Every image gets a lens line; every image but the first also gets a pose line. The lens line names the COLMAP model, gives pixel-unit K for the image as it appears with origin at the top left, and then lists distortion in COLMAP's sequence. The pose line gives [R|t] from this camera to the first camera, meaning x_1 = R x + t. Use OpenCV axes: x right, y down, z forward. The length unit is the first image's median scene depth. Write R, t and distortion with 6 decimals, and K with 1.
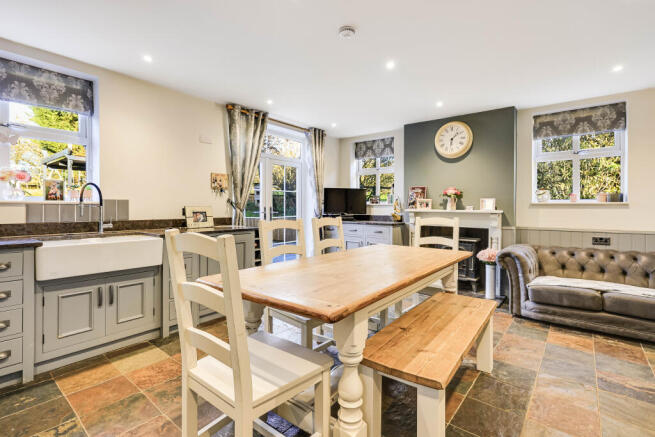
lens RADIAL K [[308.2, 0, 327.6], [0, 308.2, 209.0], [0, 0, 1]] dist [-0.000670, 0.000306]
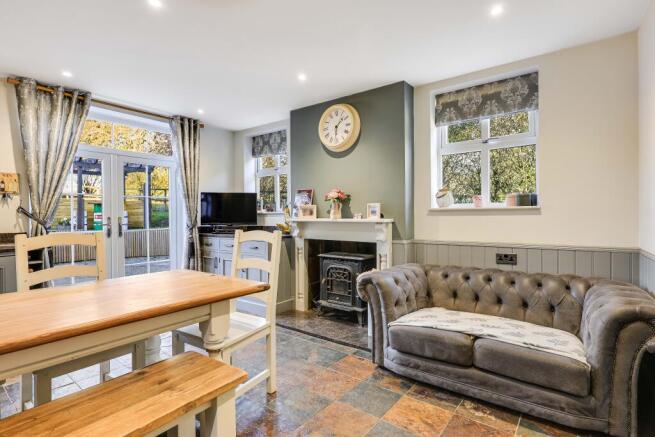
lens RADIAL K [[324.9, 0, 327.5], [0, 324.9, 218.5], [0, 0, 1]] dist [0.000530, -0.000029]
pose [[0.999583, -0.011268, 0.026597, 0.393692], [0.011216, 0.999935, 0.002134, 0.000718], [-0.026619, -0.001834, 0.999644, 0.208131]]
